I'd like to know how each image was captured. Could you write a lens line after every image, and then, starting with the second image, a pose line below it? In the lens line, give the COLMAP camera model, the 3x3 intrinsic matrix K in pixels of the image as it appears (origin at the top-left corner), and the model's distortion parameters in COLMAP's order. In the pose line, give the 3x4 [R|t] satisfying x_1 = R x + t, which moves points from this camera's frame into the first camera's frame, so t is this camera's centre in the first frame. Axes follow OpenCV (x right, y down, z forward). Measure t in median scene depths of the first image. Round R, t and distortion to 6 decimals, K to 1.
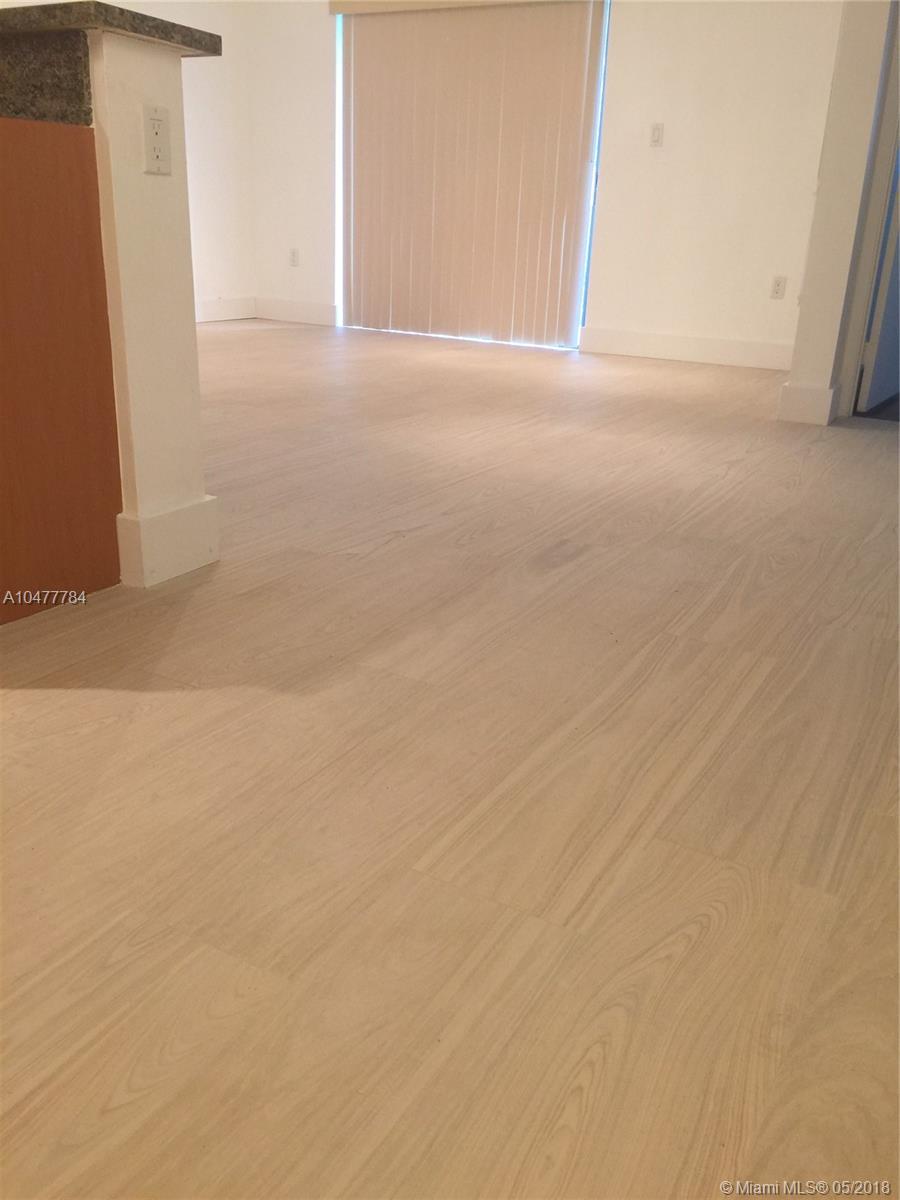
lens RADIAL K [[1030.3, 0, 450.0], [0, 1030.3, 600.0], [0, 0, 1]] dist [0.082324, -0.116467]
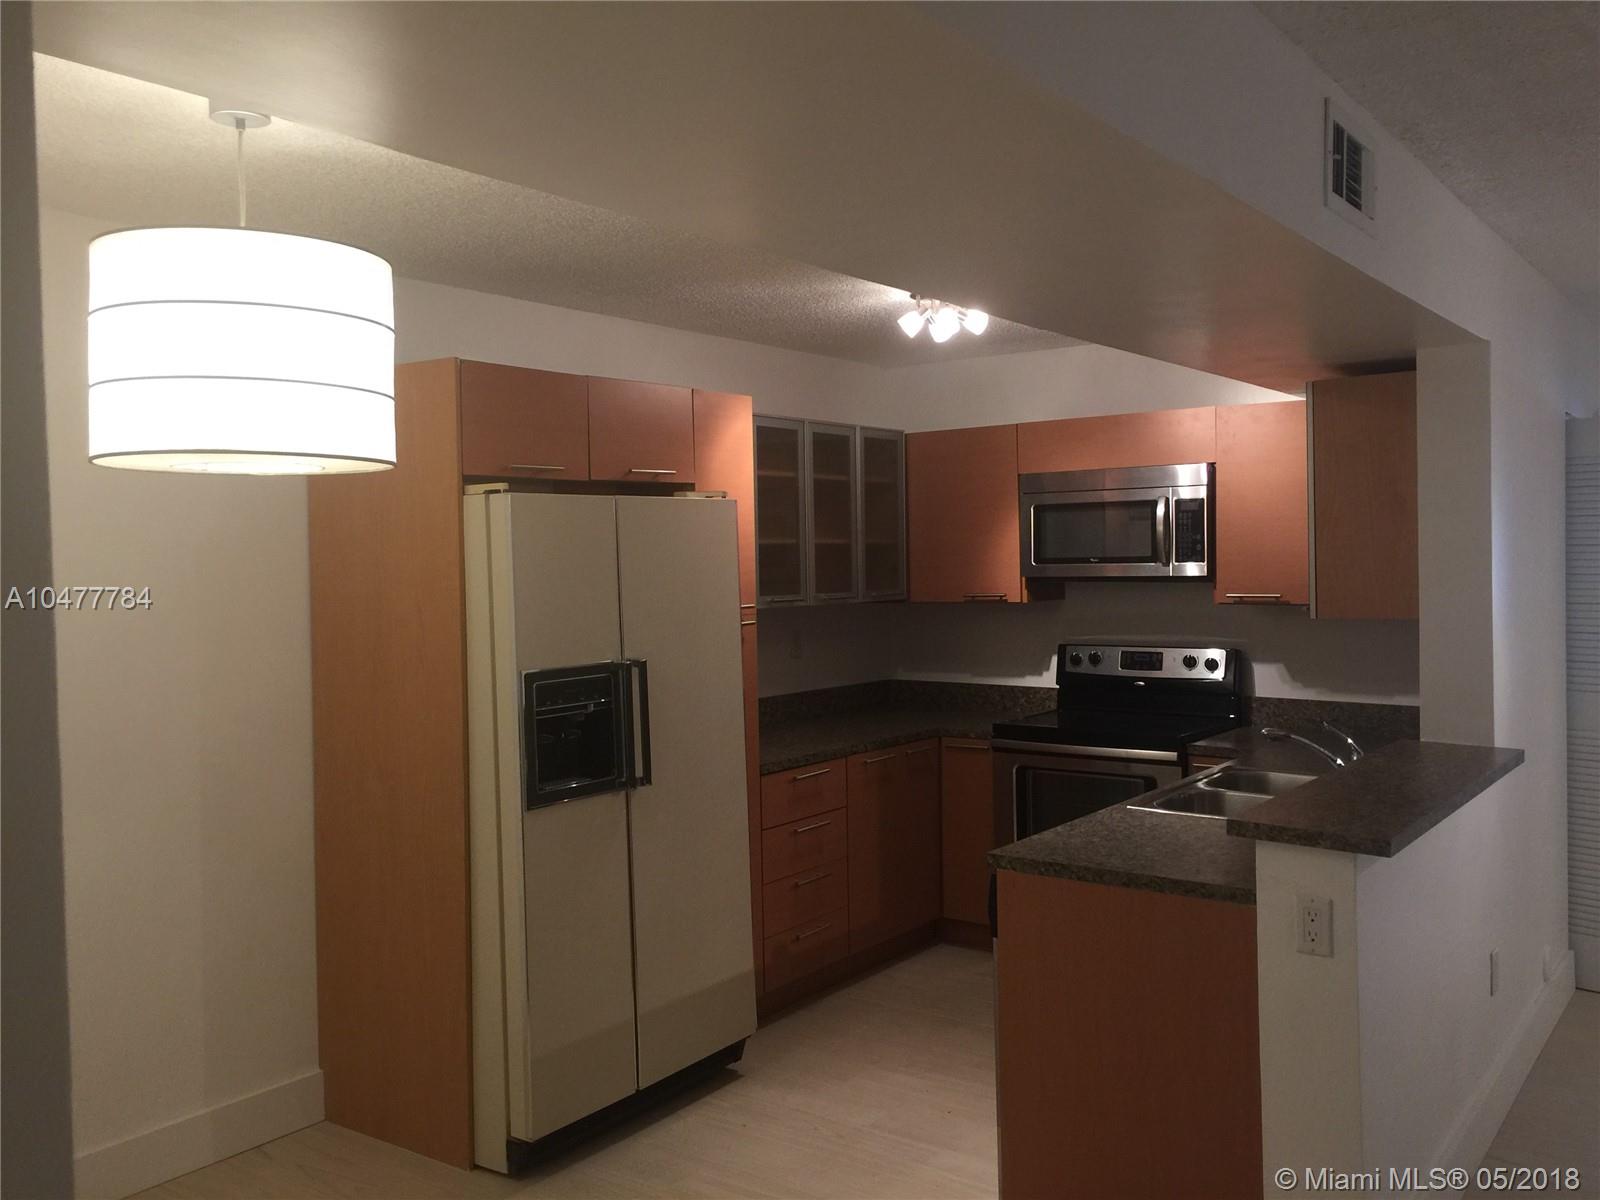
lens RADIAL K [[1373.7, 0, 806.7], [0, 1373.7, 605.9], [0, 0, 1]] dist [0.082324, -0.116467]
pose [[-0.135257, -0.005564, -0.990795, 0.837594], [-0.330455, 0.942981, 0.039816, -0.441586], [0.934080, 0.332799, -0.129383, 0.410813]]
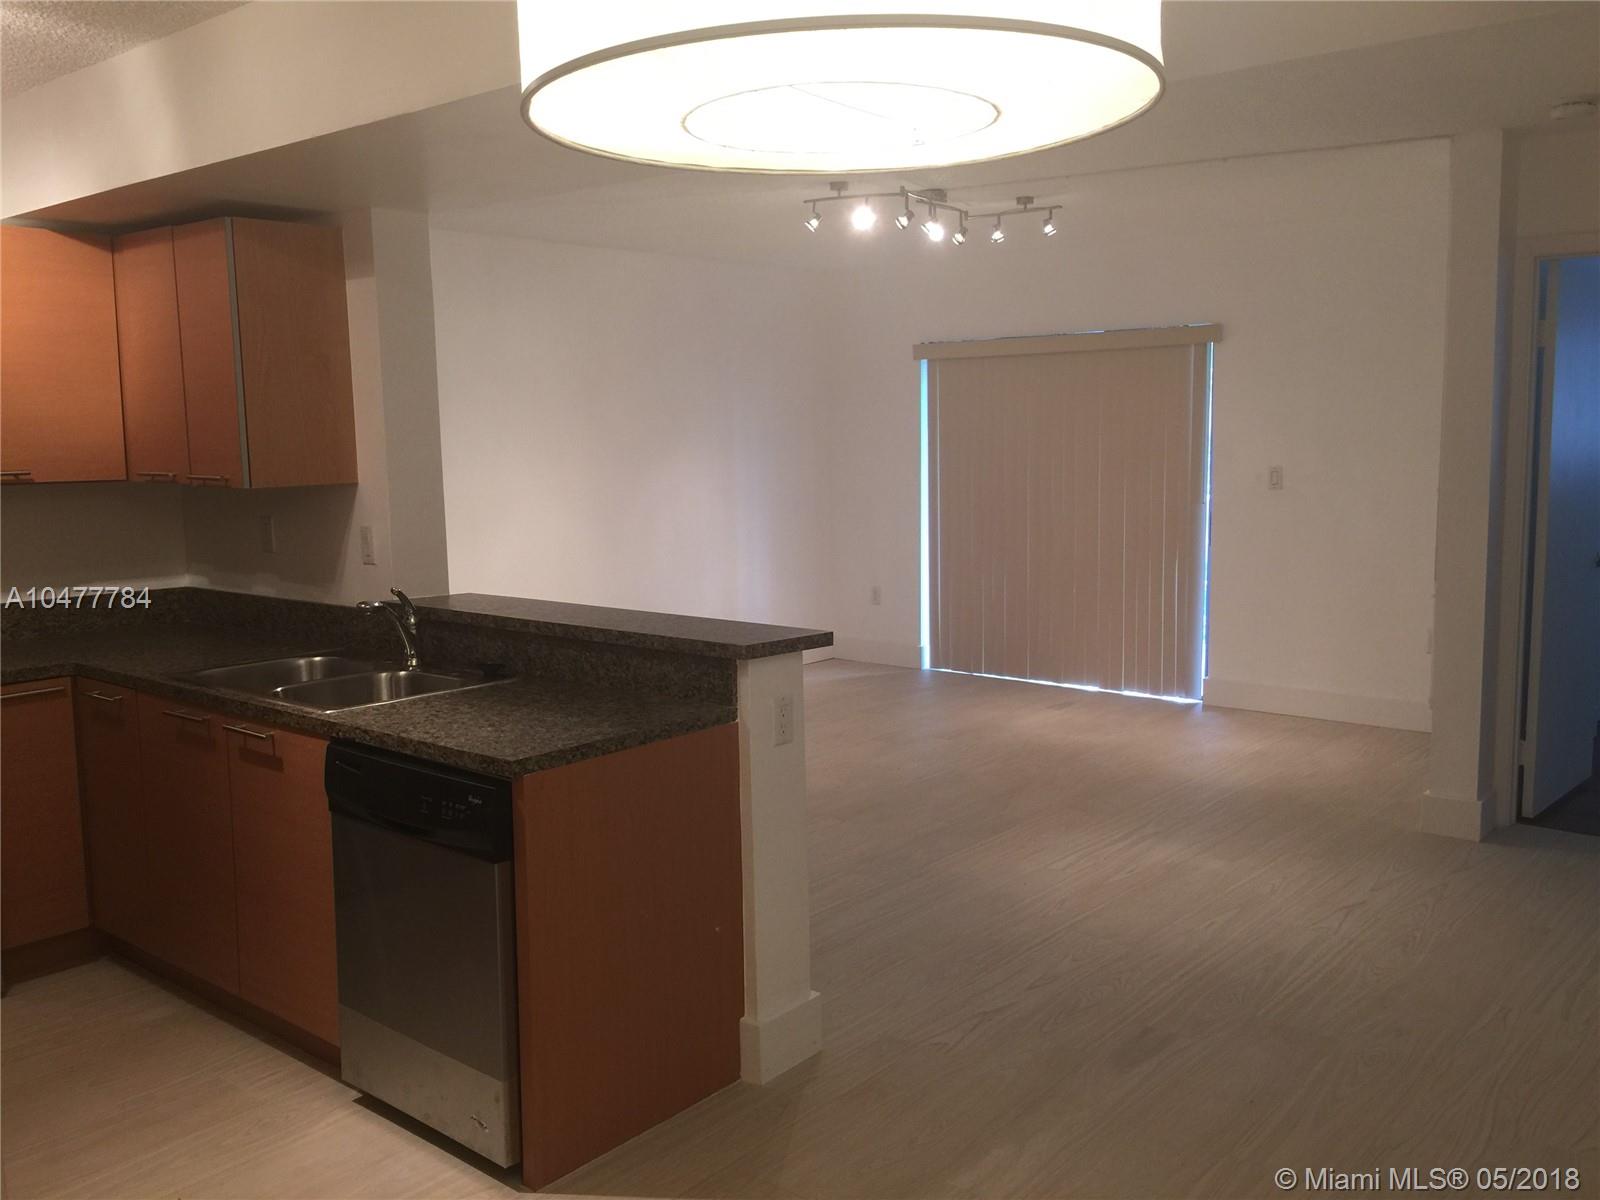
lens RADIAL K [[1370.6, 0, 798.6], [0, 1370.6, 589.5], [0, 0, 1]] dist [0.079011, -0.122987]
pose [[0.980303, -0.034285, -0.194501, 0.047605], [-0.012112, 0.972528, -0.232473, -0.143395], [0.197128, 0.230249, 0.952956, -0.436220]]
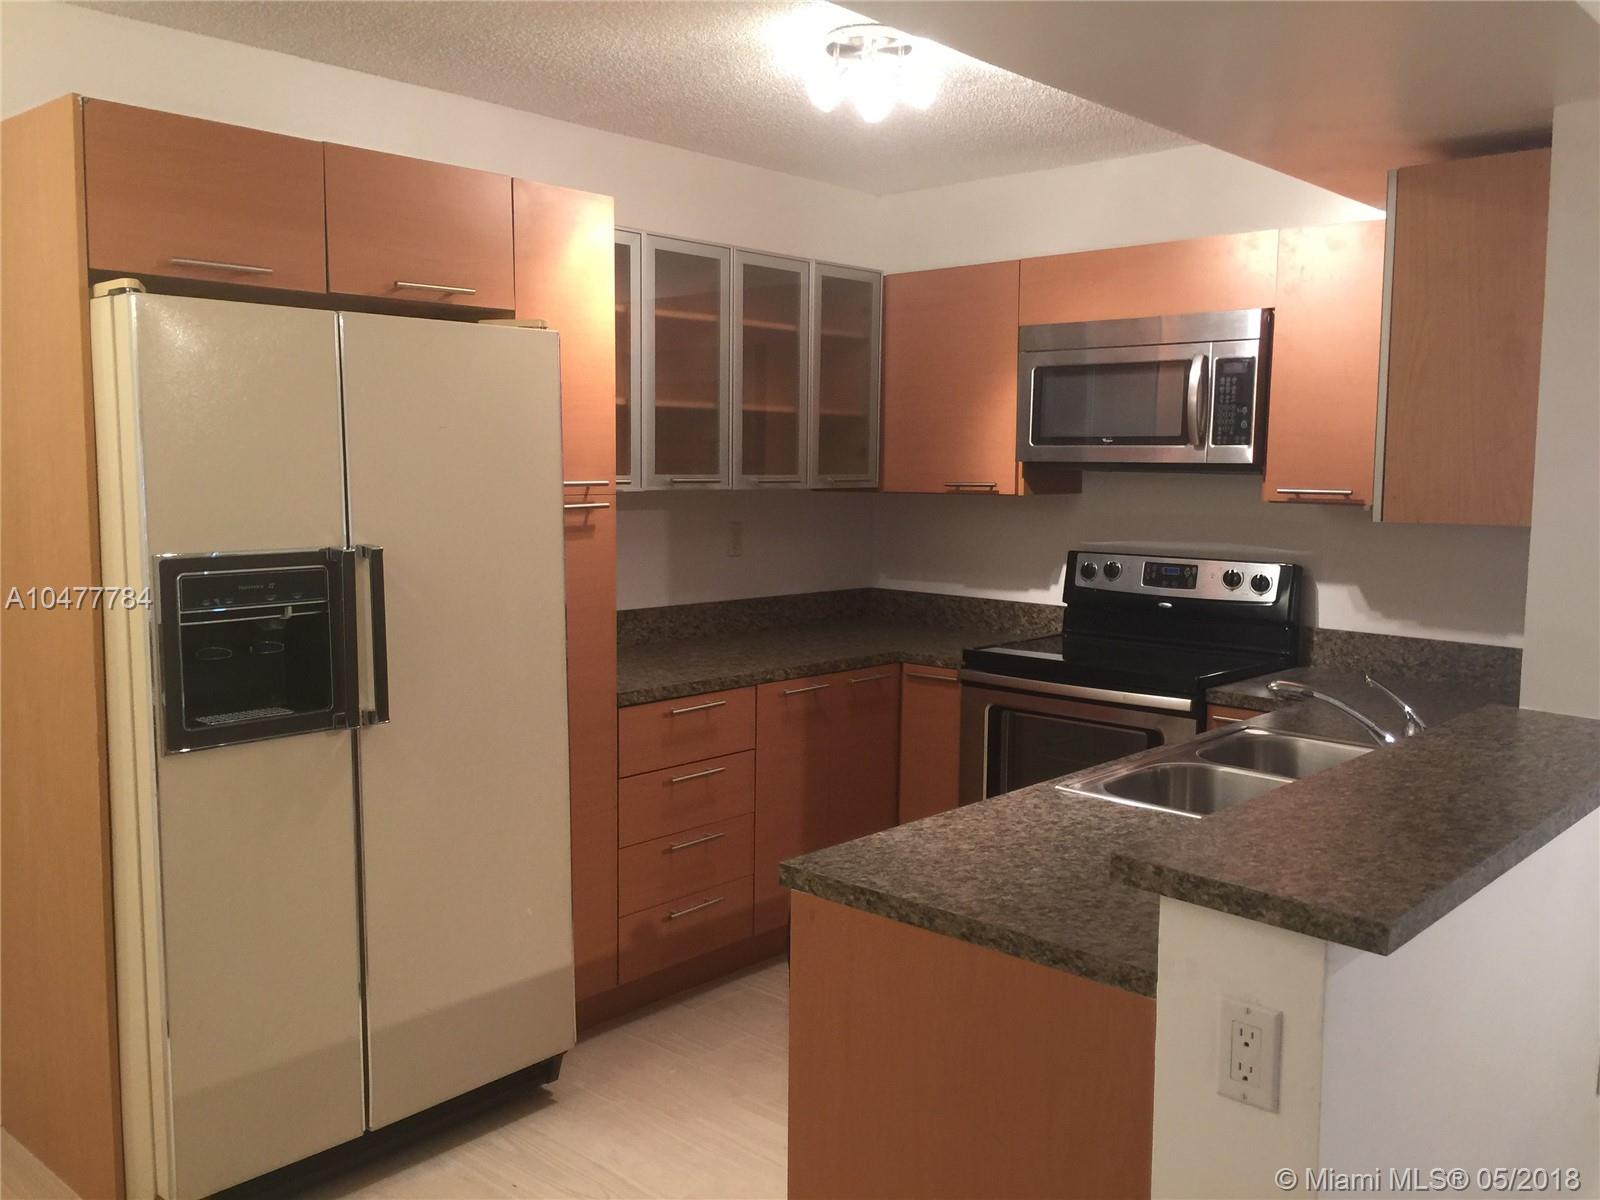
lens RADIAL K [[1384.4, 0, 777.1], [0, 1384.4, 610.4], [0, 0, 1]] dist [0.088210, -0.144625]
pose [[-0.244365, 0.060848, -0.967772, 0.383320], [-0.353236, 0.923868, 0.147281, -0.486641], [0.903056, 0.377842, -0.204268, 0.573775]]
